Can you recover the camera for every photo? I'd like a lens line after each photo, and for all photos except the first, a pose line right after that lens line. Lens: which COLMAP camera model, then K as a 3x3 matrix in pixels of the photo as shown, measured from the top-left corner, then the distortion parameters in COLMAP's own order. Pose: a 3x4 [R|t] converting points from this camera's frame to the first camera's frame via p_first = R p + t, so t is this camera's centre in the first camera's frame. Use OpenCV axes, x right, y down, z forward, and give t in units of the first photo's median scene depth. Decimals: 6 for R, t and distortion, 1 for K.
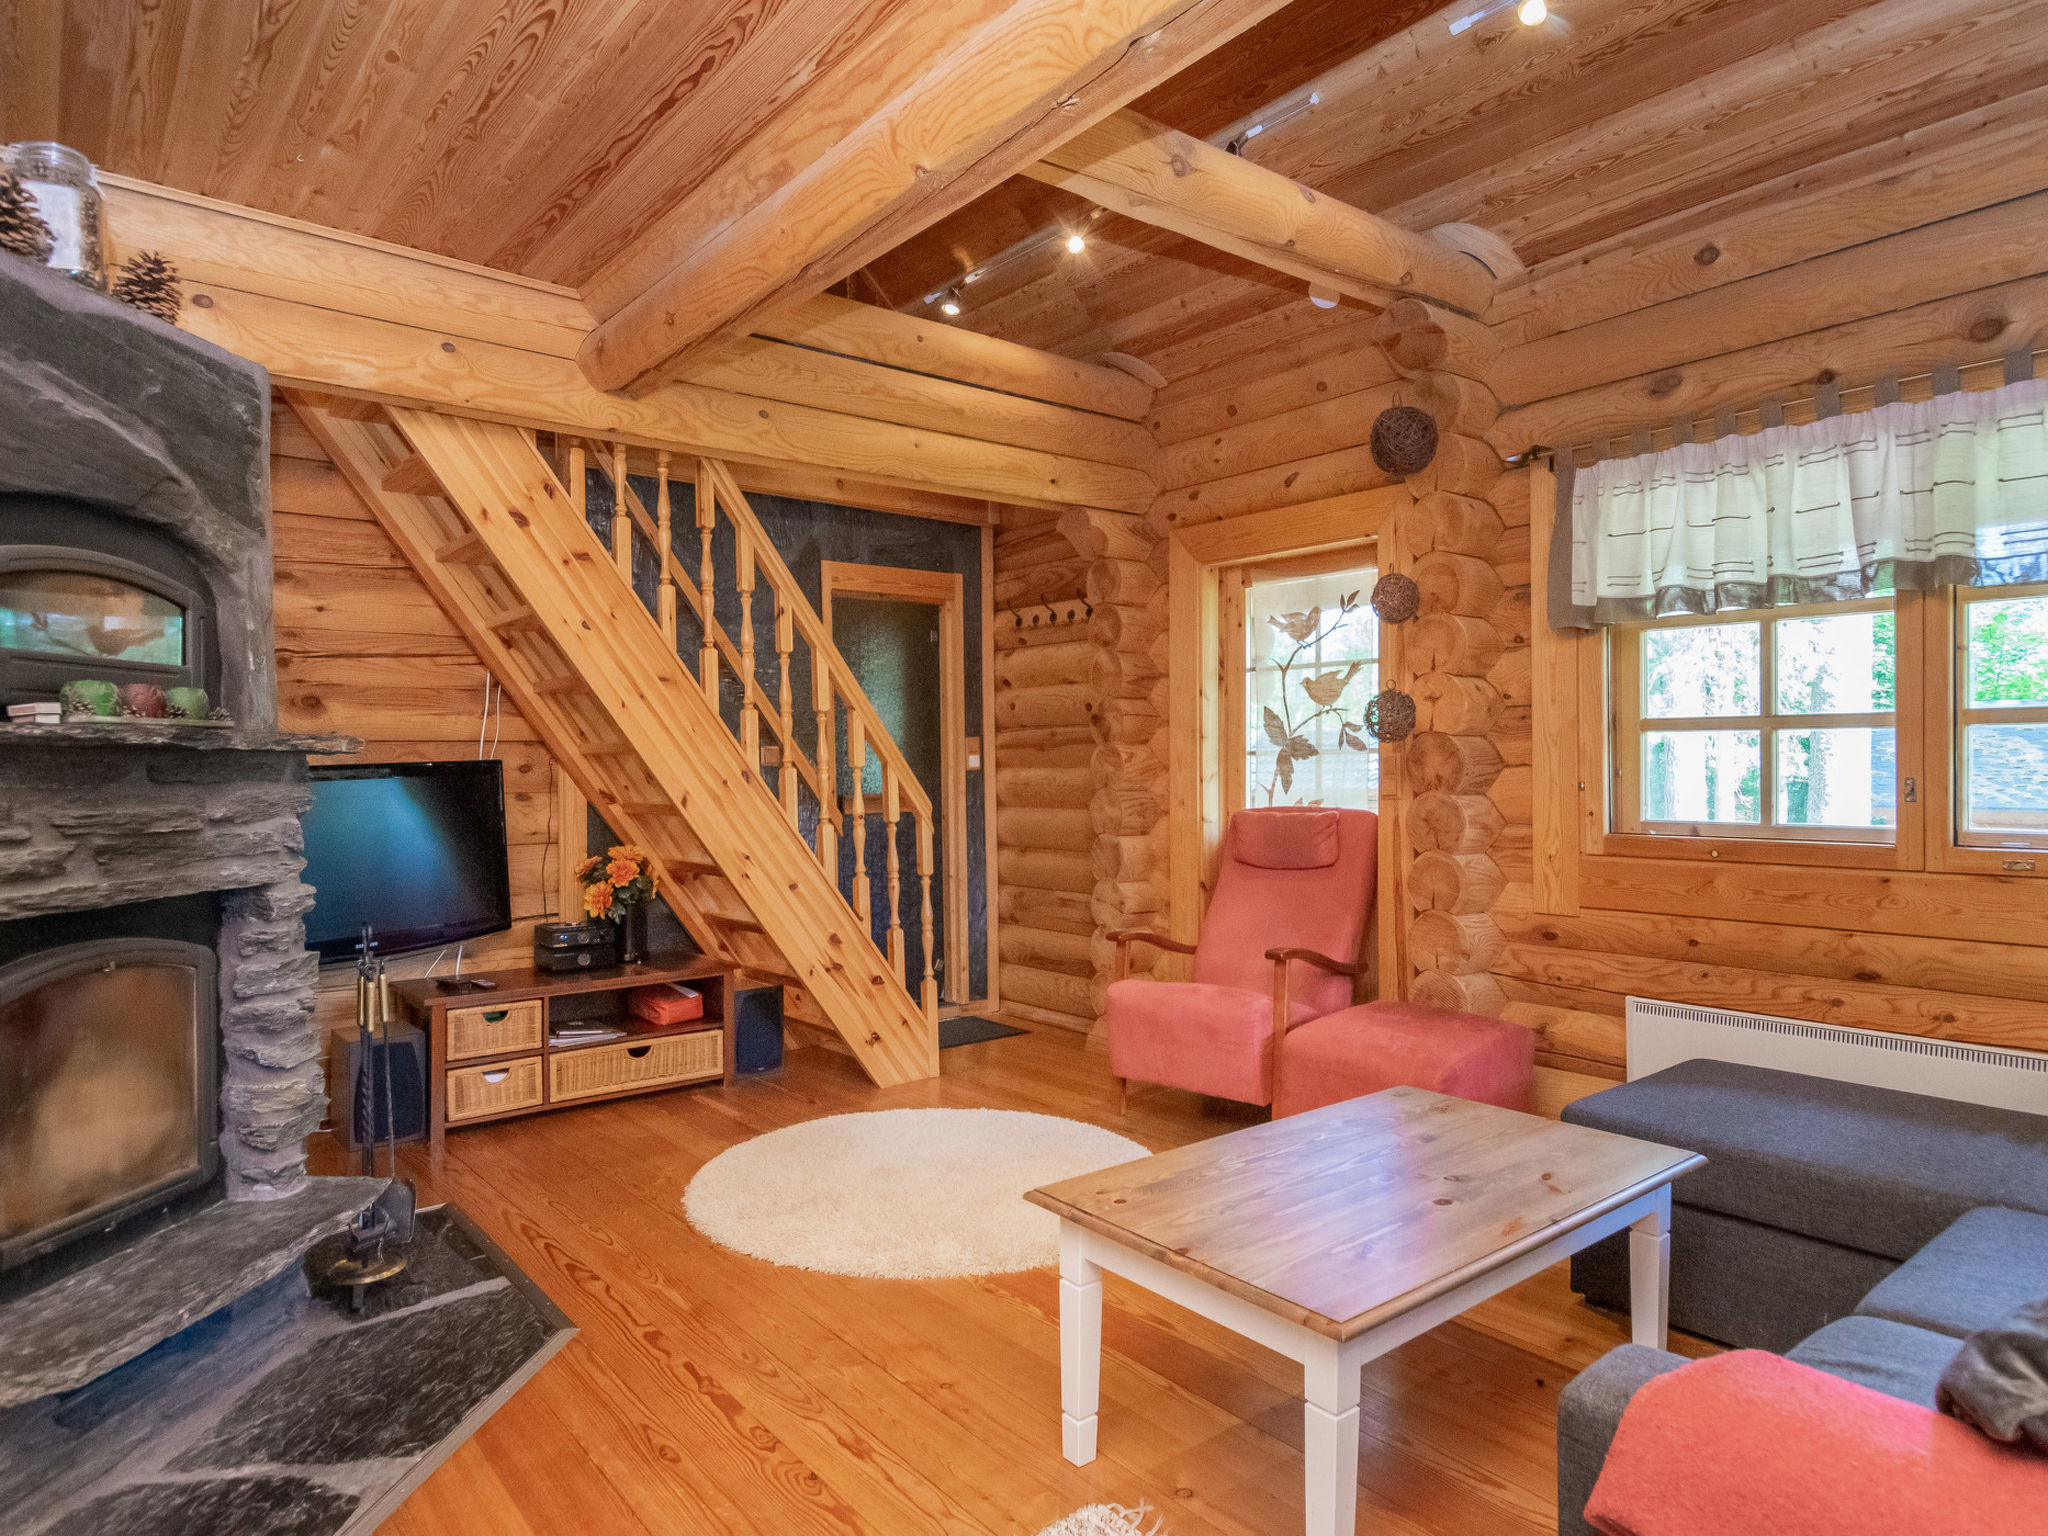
lens RADIAL K [[1214.3, 0, 1028.3], [0, 1214.3, 774.2], [0, 0, 1]] dist [0.008161, 0.001237]
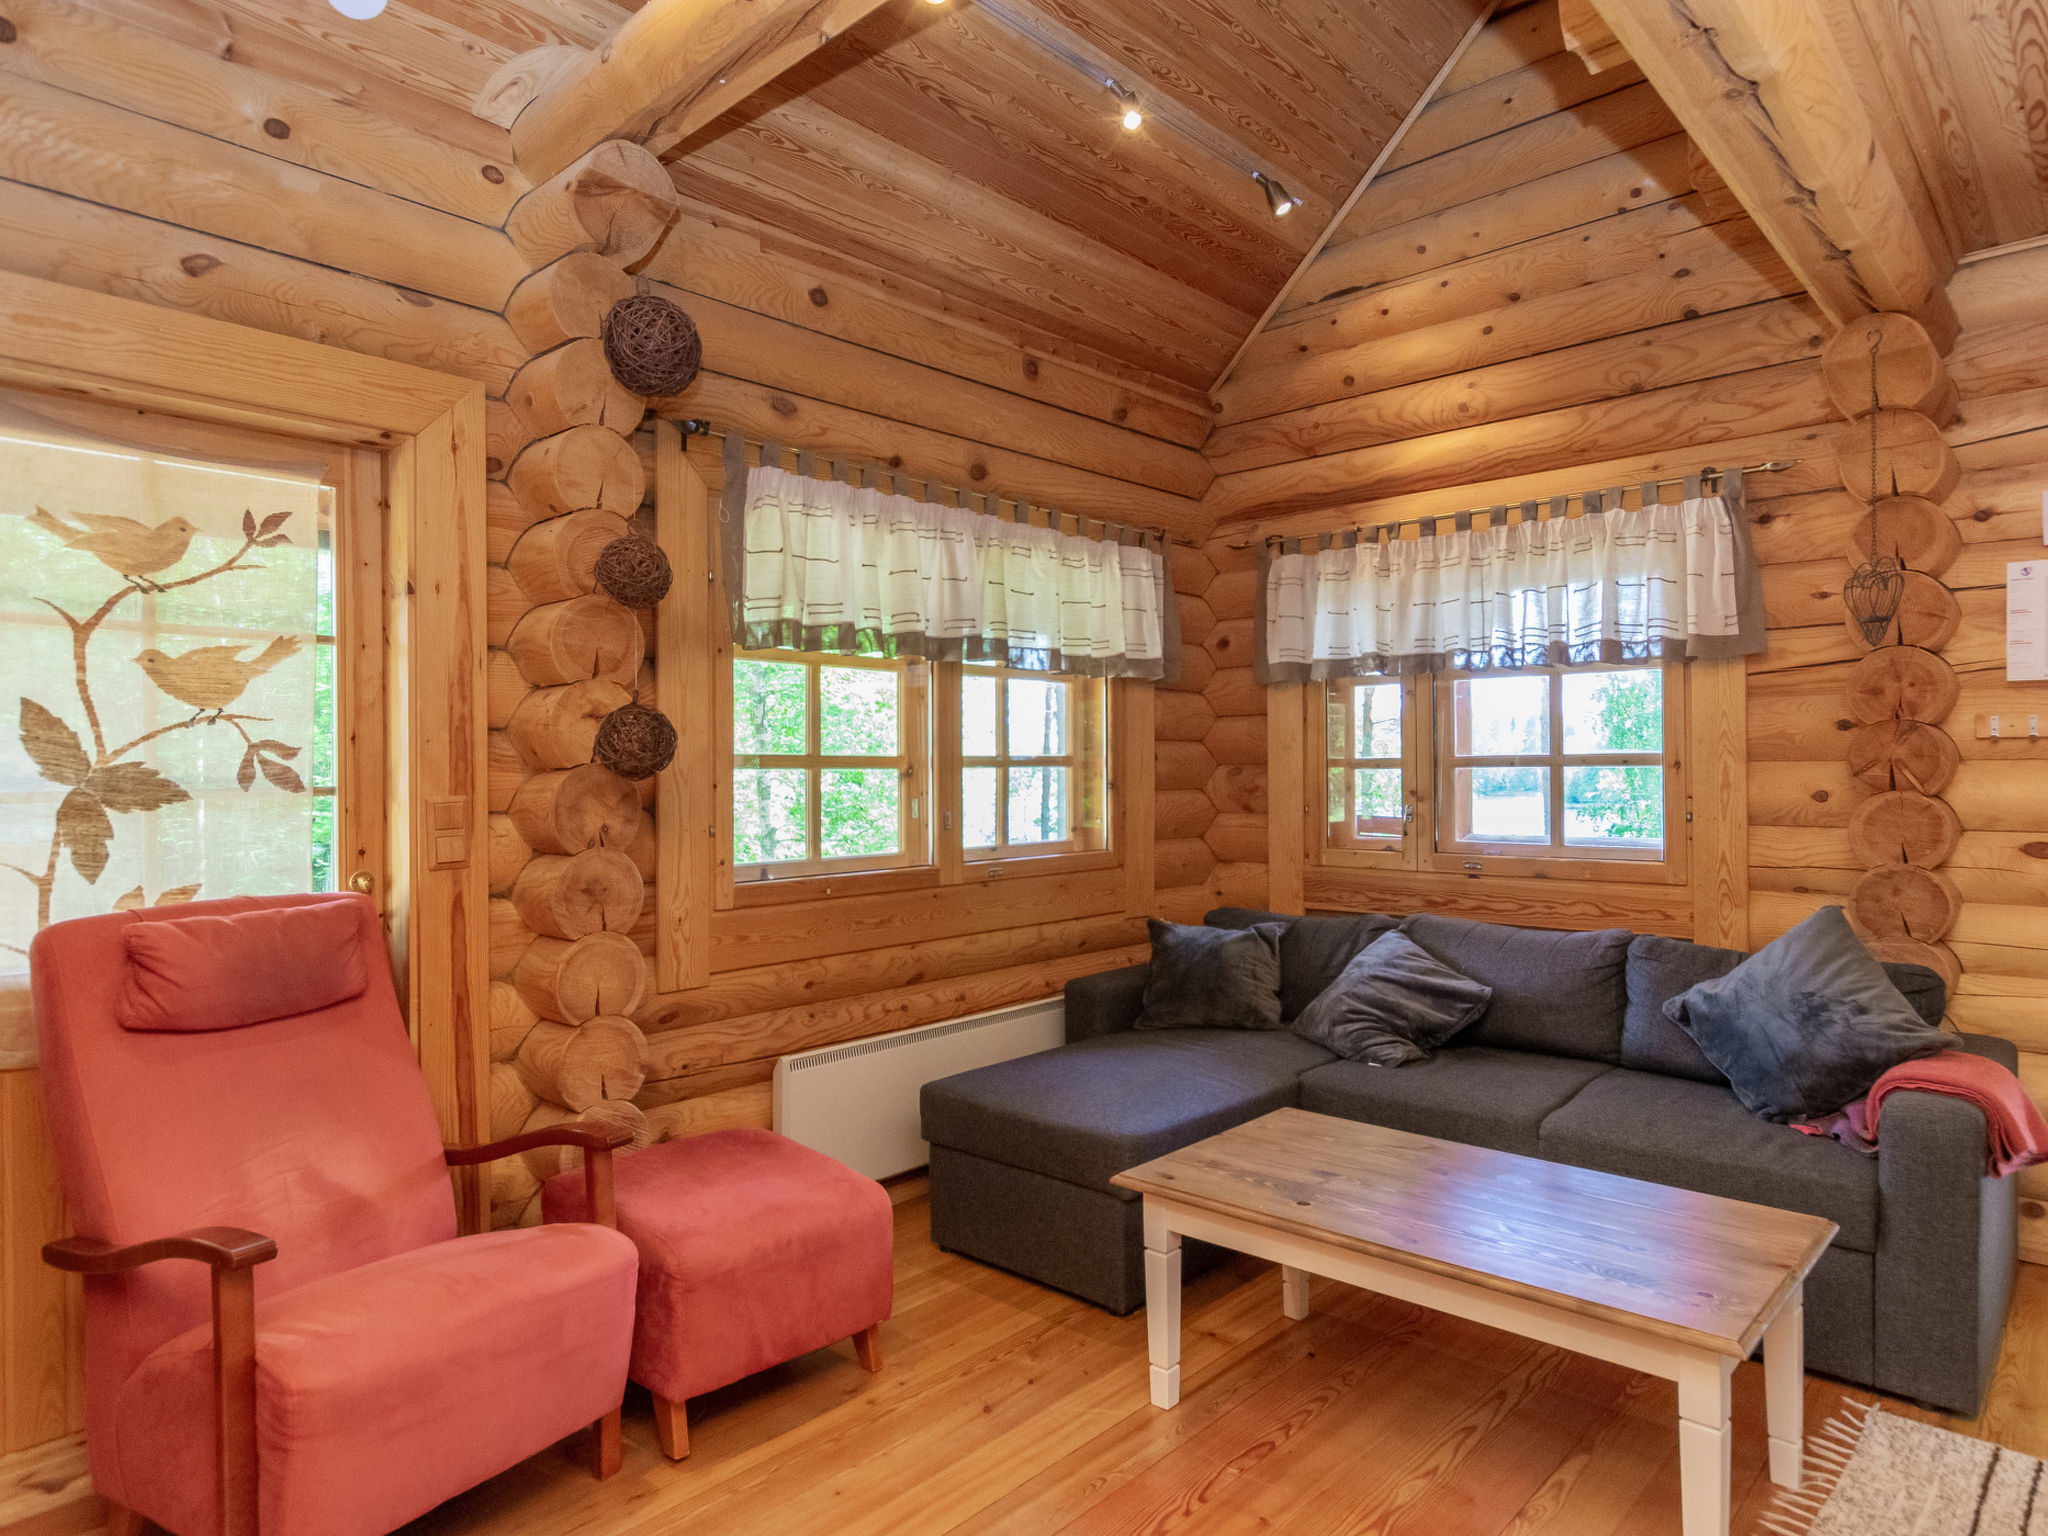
lens RADIAL K [[1214.3, 0, 1024.1], [0, 1214.3, 771.0], [0, 0, 1]] dist [0.008161, 0.001237]
pose [[-0.136881, 0.005204, 0.990574, -0.423627], [0.017841, 0.999837, -0.002787, -0.026452], [-0.990427, 0.017291, -0.136952, 0.903440]]
